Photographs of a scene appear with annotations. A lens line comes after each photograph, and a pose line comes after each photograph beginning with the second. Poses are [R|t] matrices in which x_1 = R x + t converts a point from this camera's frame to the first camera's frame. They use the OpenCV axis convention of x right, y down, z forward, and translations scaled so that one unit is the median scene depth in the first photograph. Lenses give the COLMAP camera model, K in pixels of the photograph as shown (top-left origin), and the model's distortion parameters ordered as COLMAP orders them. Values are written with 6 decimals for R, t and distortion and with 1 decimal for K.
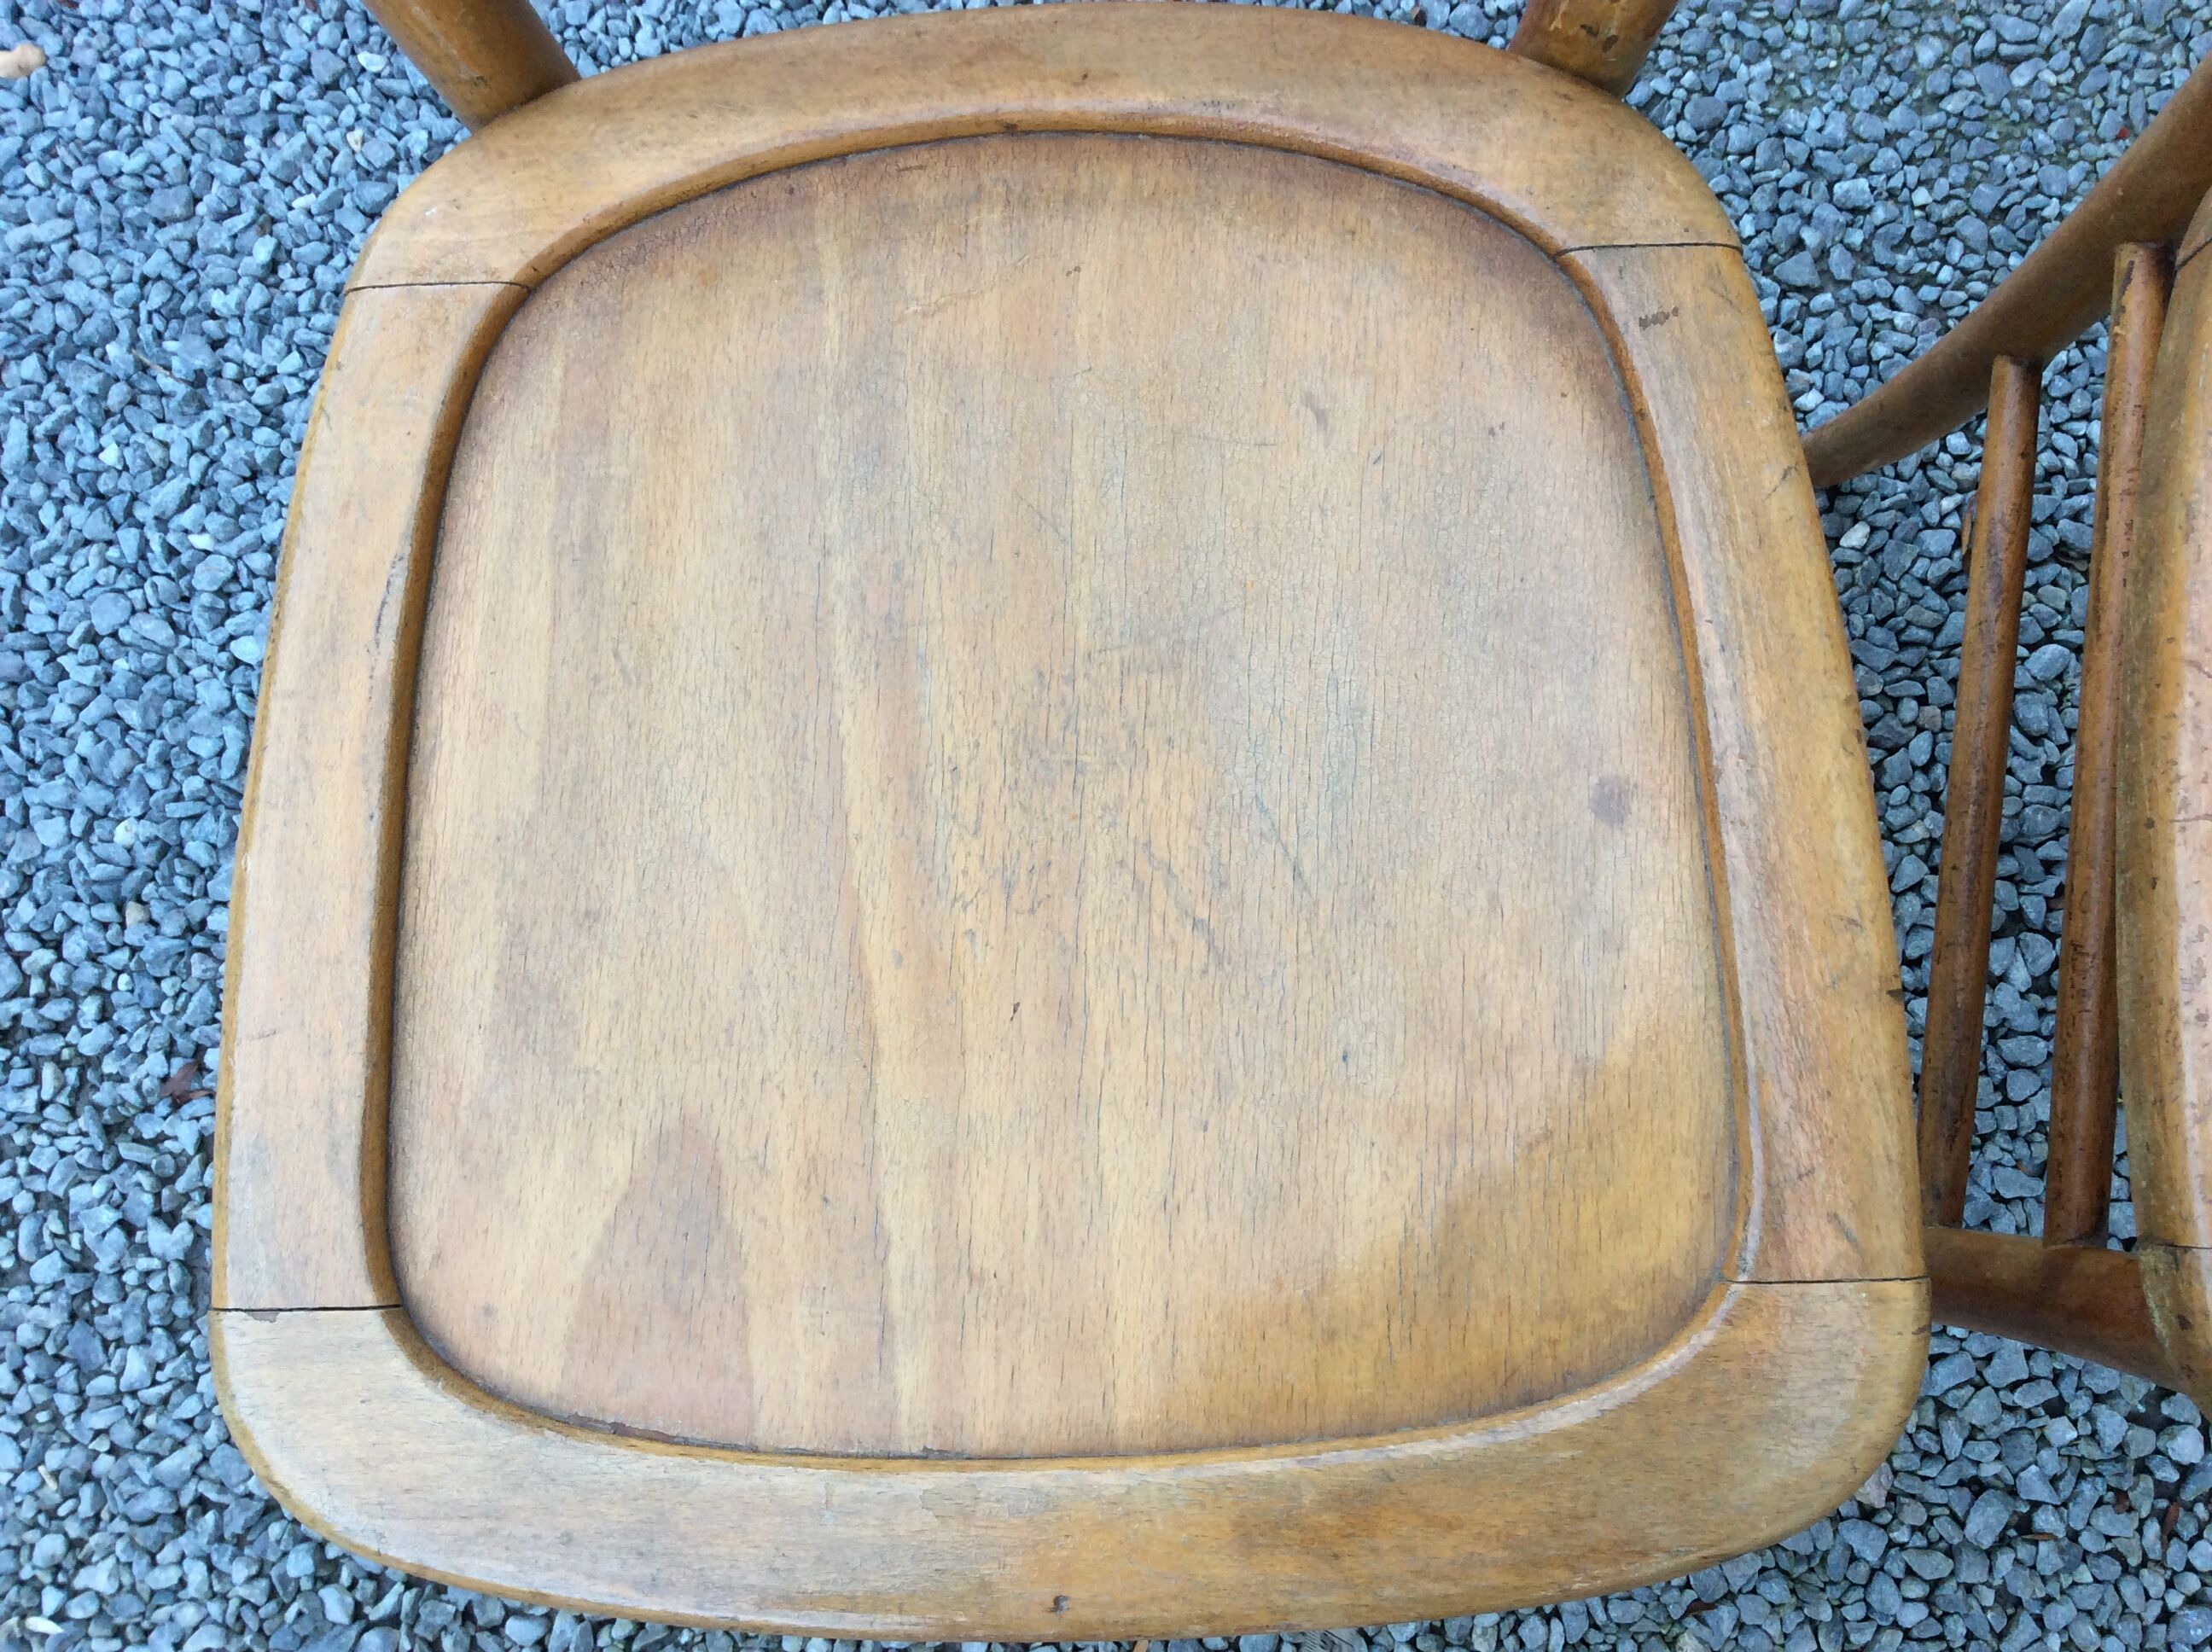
lens RADIAL K [[2040.3, 0, 1115.2], [0, 2040.3, 819.0], [0, 0, 1]] dist [0.056175, -0.112414]
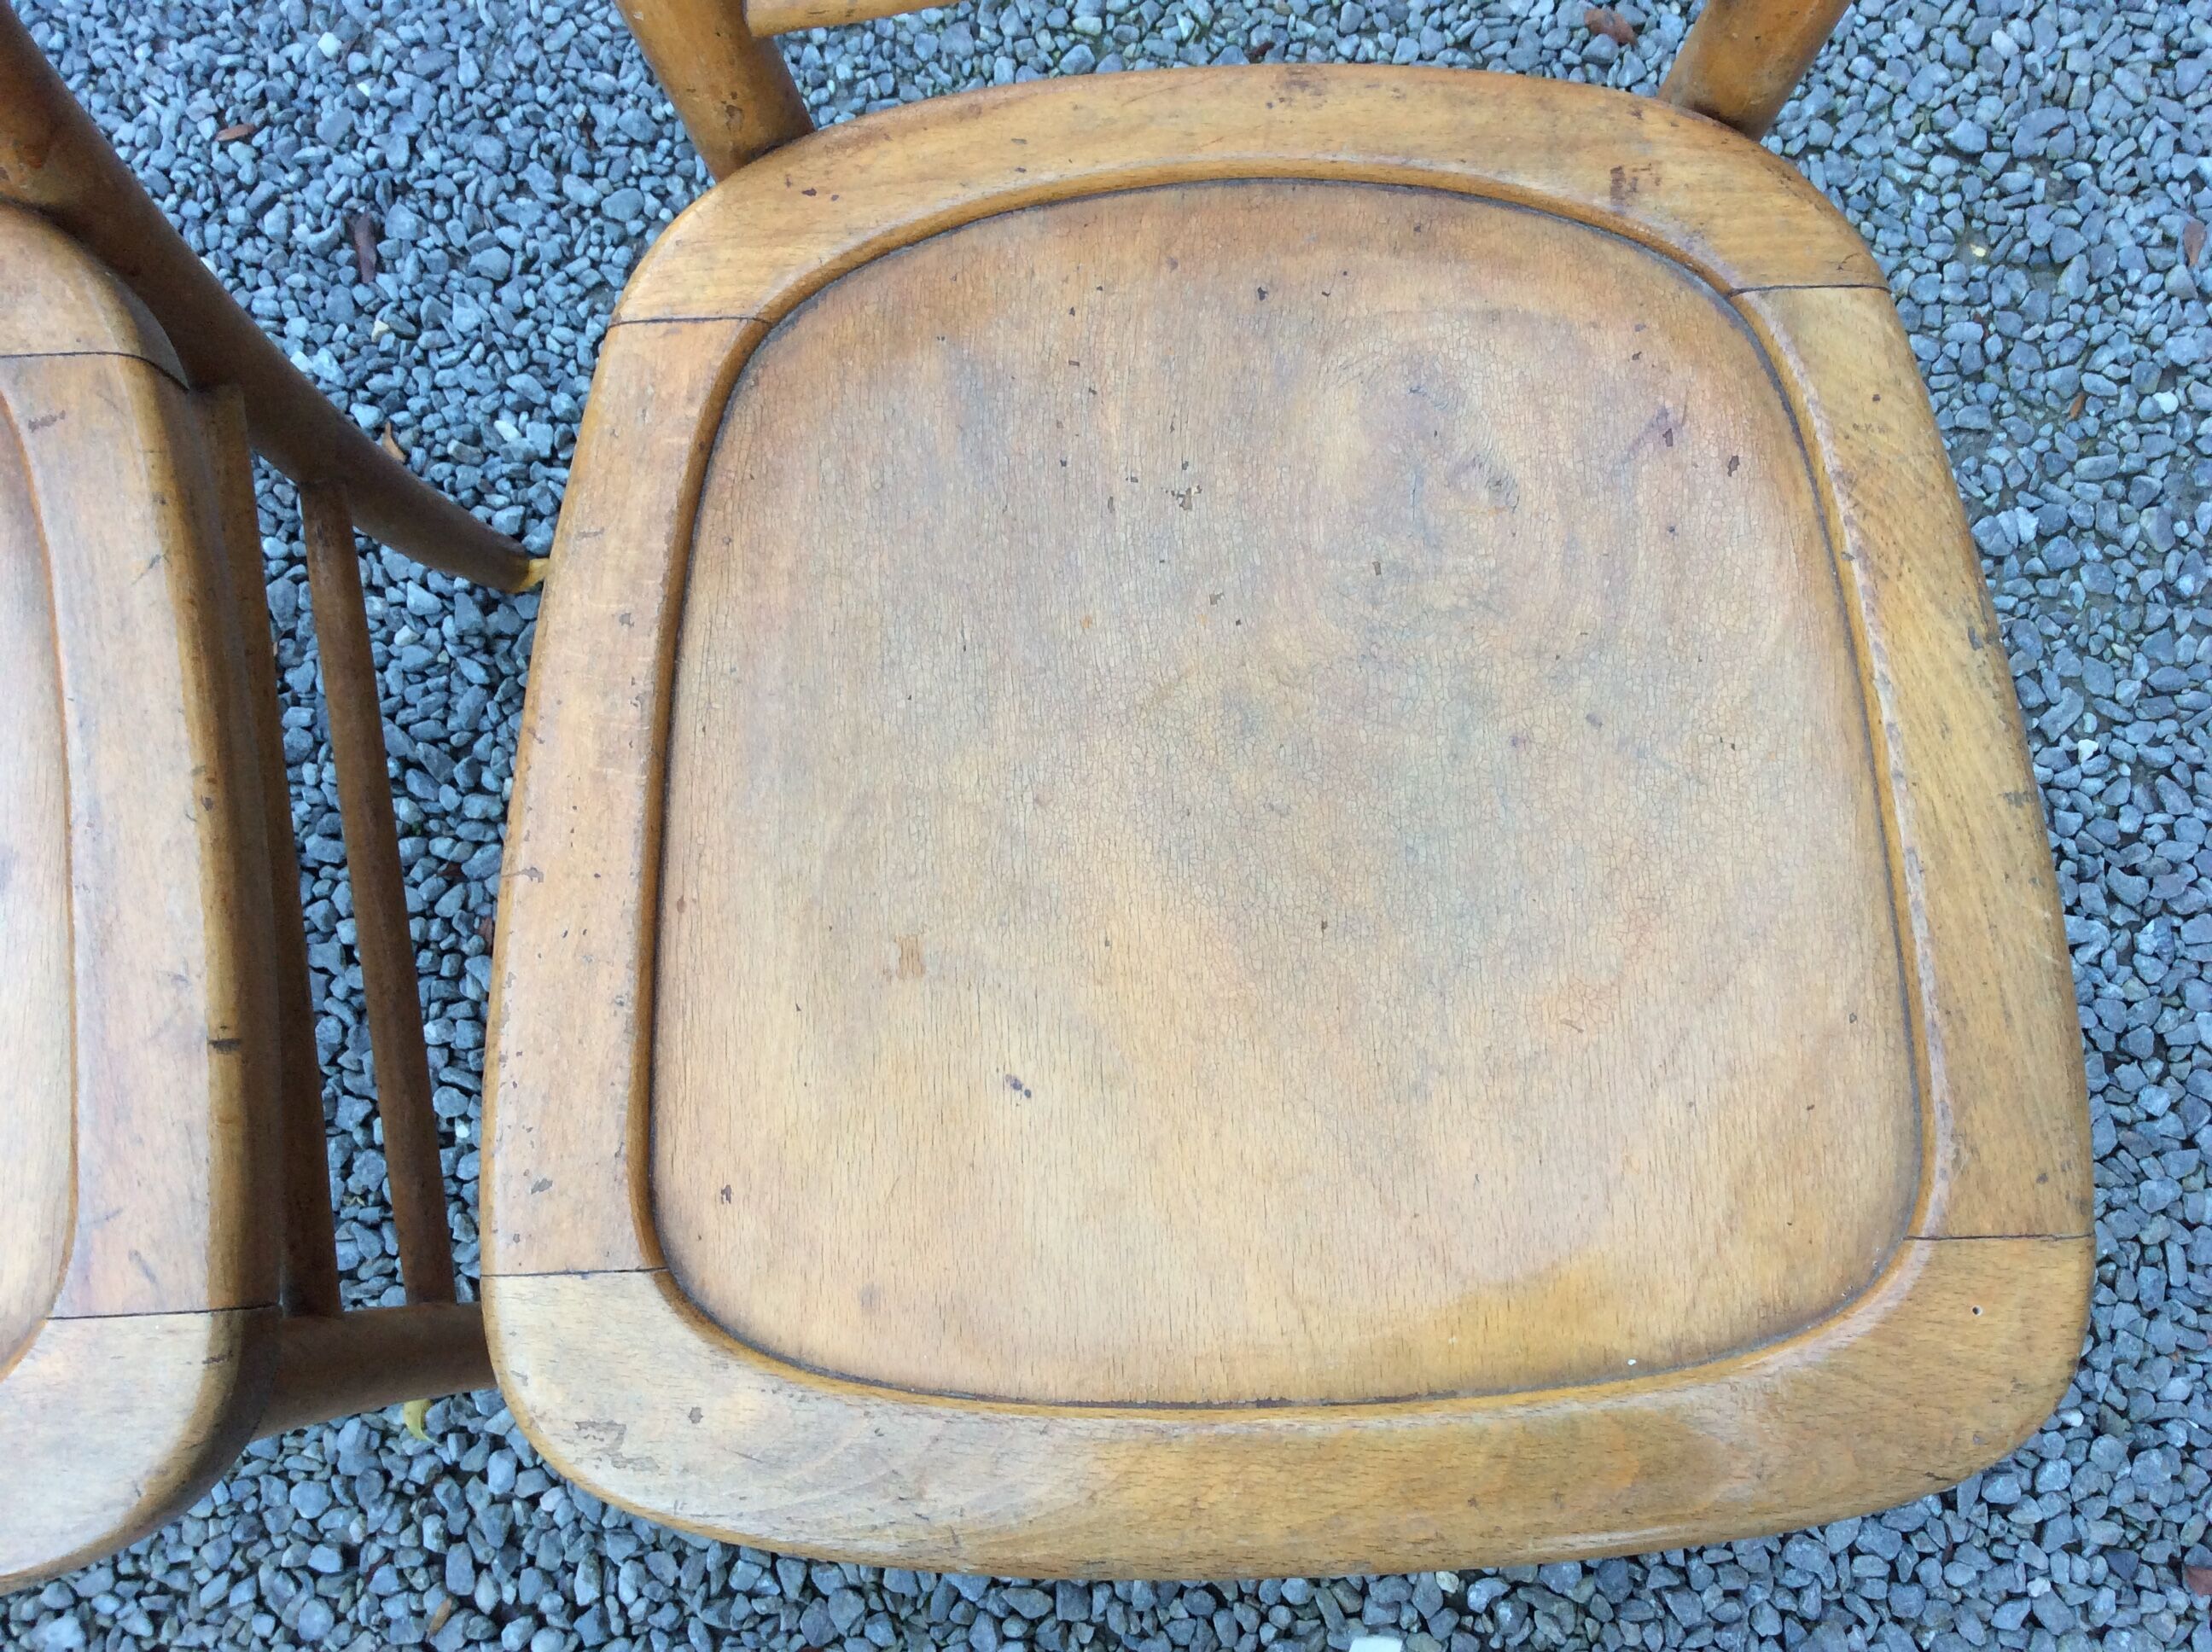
lens RADIAL K [[2047.4, 0, 1106.0], [0, 2047.4, 826.0], [0, 0, 1]] dist [0.060279, -0.105057]
pose [[0.999687, -0.023162, 0.009460, 0.433037], [0.023467, 0.999165, -0.033458, 0.009662], [-0.008677, 0.033670, 0.999395, -0.044237]]
